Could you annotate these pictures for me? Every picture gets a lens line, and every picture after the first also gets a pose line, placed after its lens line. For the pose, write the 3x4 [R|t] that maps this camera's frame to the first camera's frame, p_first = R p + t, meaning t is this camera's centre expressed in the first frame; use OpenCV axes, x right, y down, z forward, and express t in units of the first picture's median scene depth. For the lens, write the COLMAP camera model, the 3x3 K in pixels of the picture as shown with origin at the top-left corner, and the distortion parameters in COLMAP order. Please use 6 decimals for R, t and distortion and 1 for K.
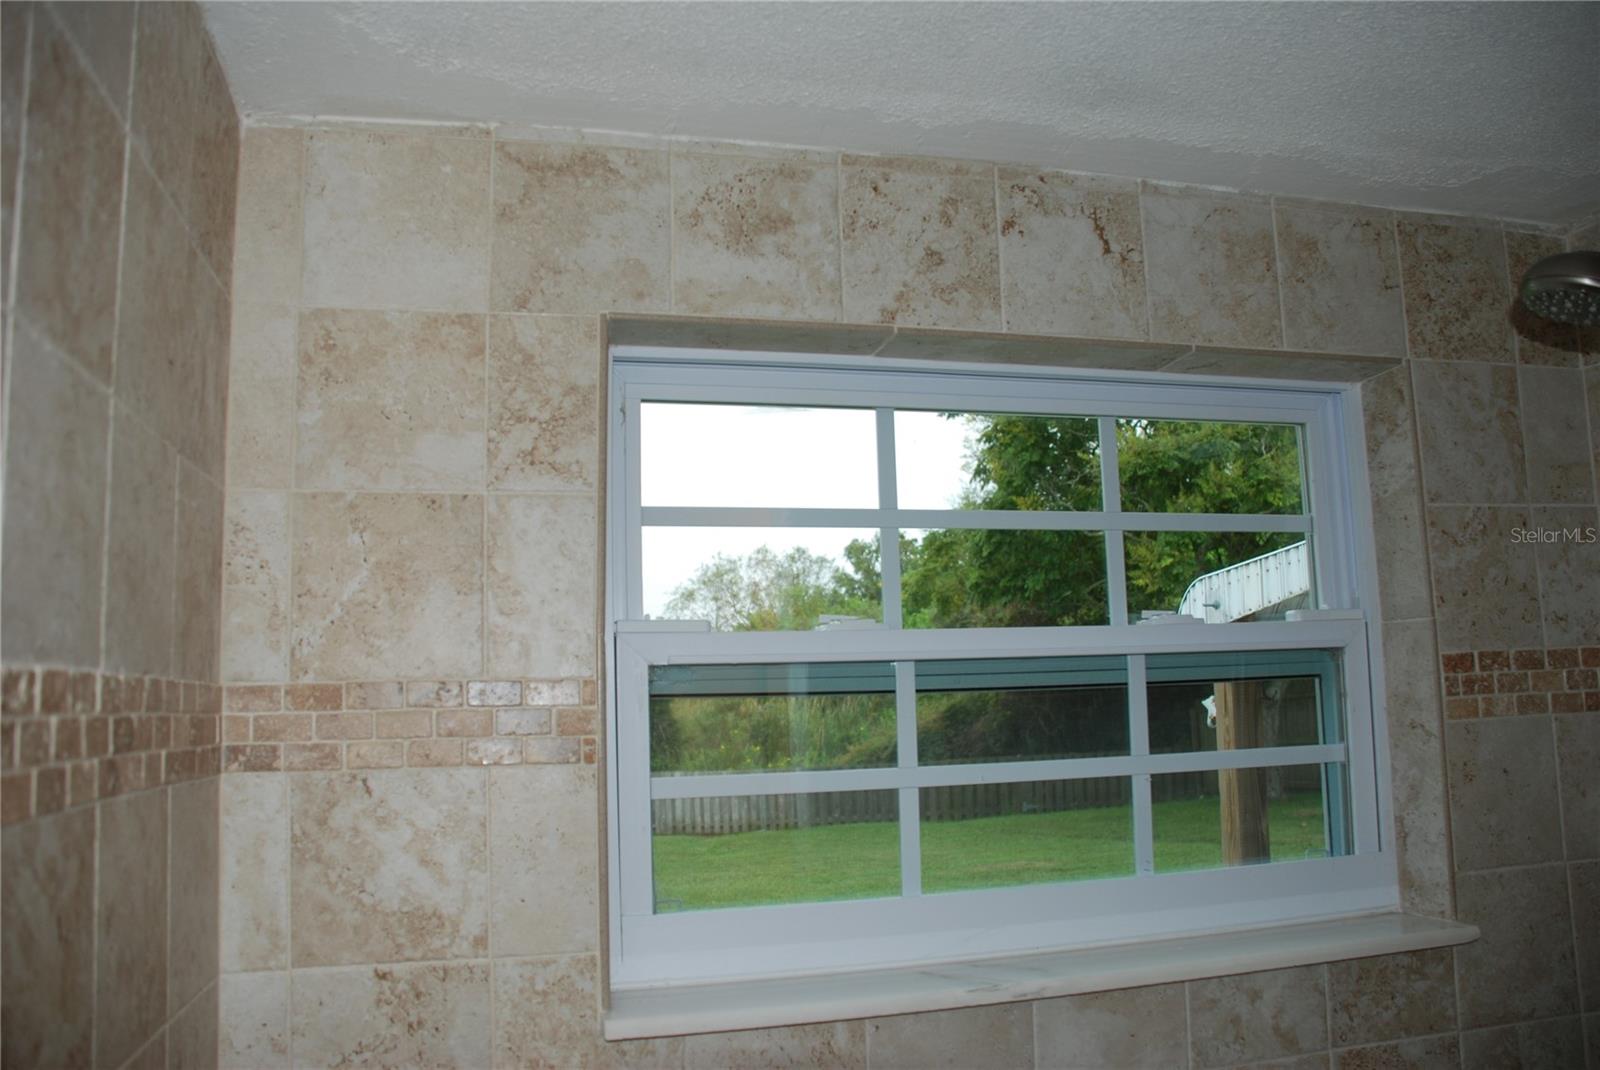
lens RADIAL K [[1244.6, 0, 801.8], [0, 1244.6, 539.5], [0, 0, 1]] dist [-0.162514, 0.123224]
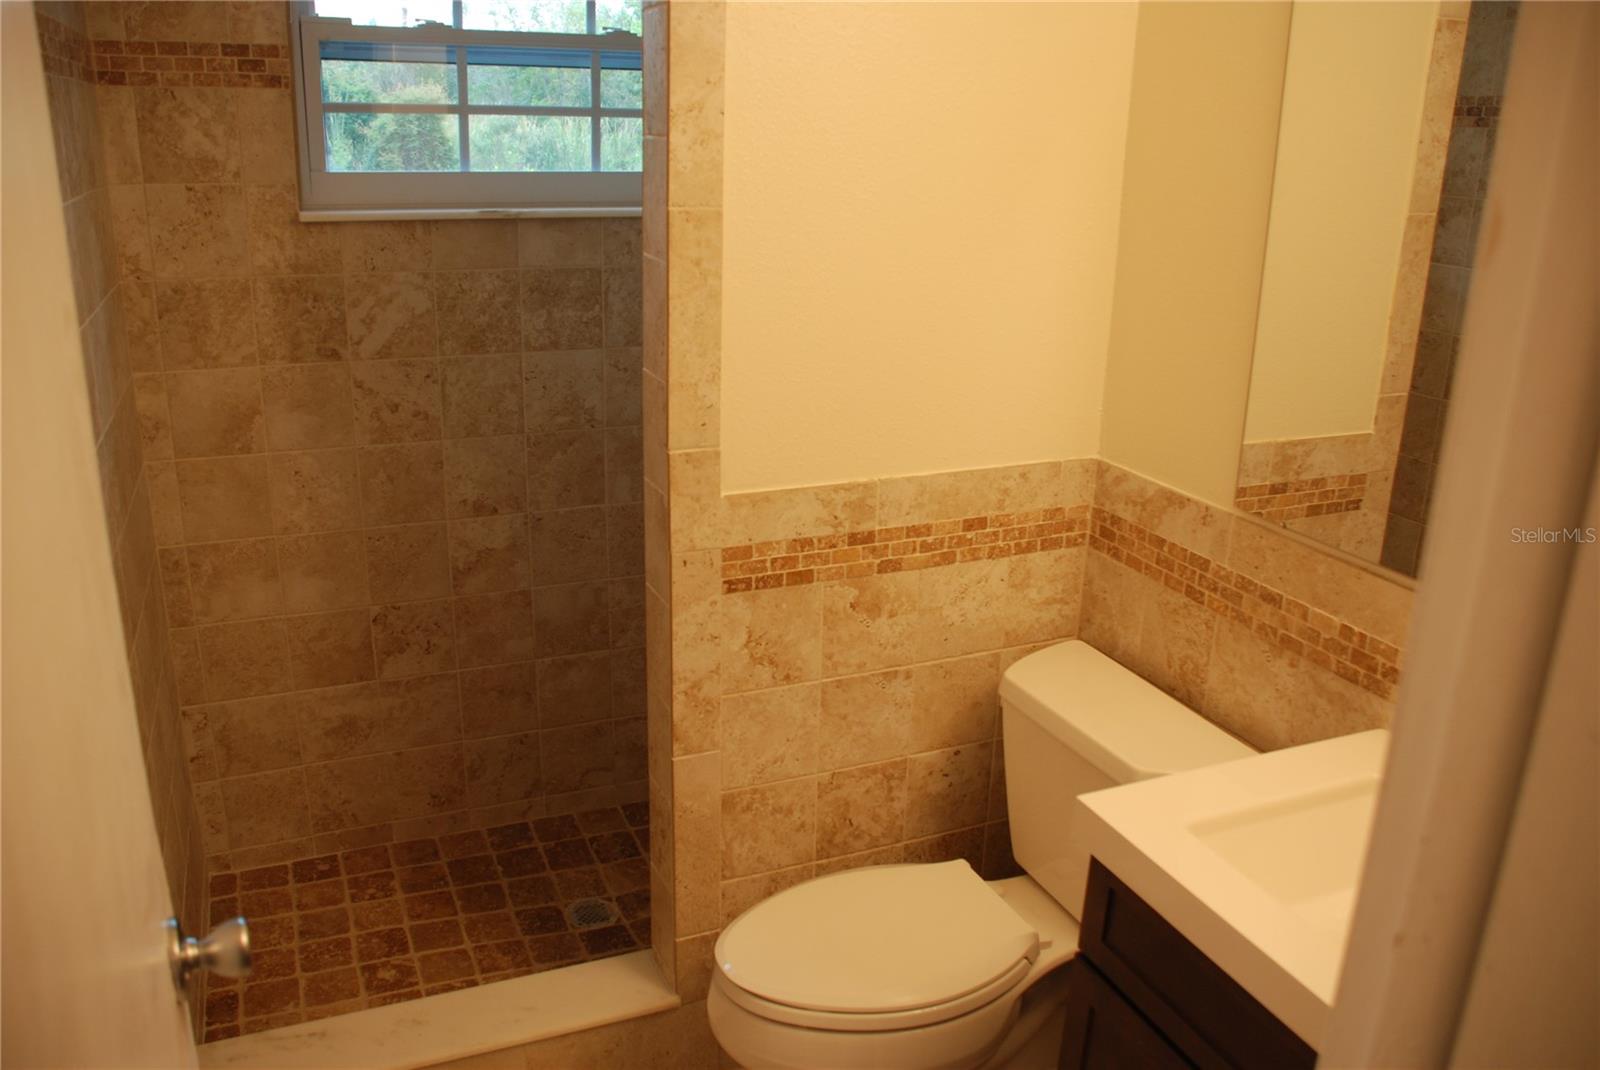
lens RADIAL K [[1244.6, 0, 801.8], [0, 1244.6, 539.5], [0, 0, 1]] dist [-0.162514, 0.123224]
pose [[0.984449, 0.006235, 0.175560, 0.338927], [-0.082041, 0.900008, 0.428084, -0.065667], [-0.155336, -0.435830, 0.886523, -1.266590]]
